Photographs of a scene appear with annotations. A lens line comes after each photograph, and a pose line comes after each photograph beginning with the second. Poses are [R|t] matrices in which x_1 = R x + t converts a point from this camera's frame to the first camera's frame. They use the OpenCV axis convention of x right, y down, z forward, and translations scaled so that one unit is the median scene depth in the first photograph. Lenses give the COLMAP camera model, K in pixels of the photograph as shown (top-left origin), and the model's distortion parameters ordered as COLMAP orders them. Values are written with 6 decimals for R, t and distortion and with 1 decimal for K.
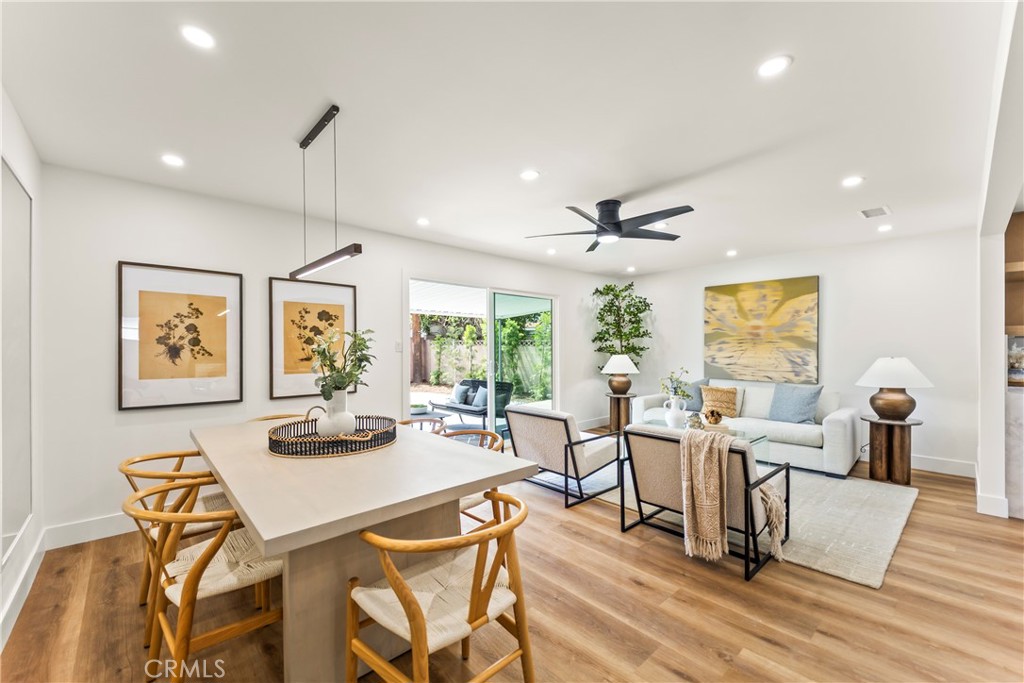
lens RADIAL K [[413.9, 0, 514.6], [0, 413.9, 350.4], [0, 0, 1]] dist [0.013898, -0.003703]
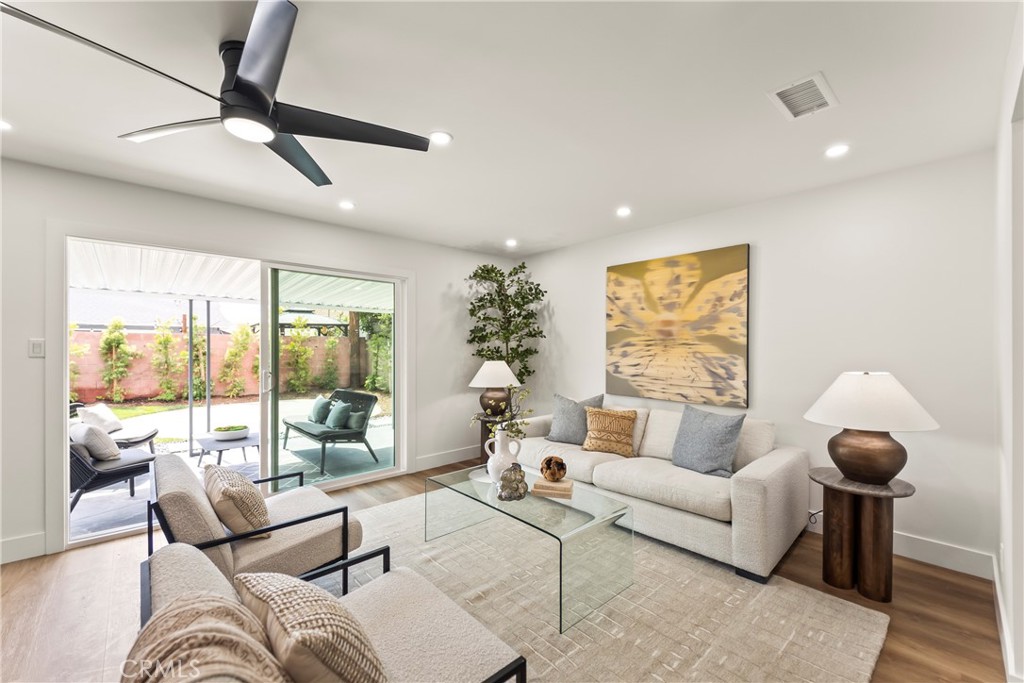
lens RADIAL K [[413.9, 0, 513.5], [0, 413.9, 349.3], [0, 0, 1]] dist [0.013898, -0.003703]
pose [[0.999987, 0.004061, -0.002964, 0.399851], [-0.004073, 0.999984, -0.003935, -0.009500], [0.002948, 0.003947, 0.999988, 0.379644]]
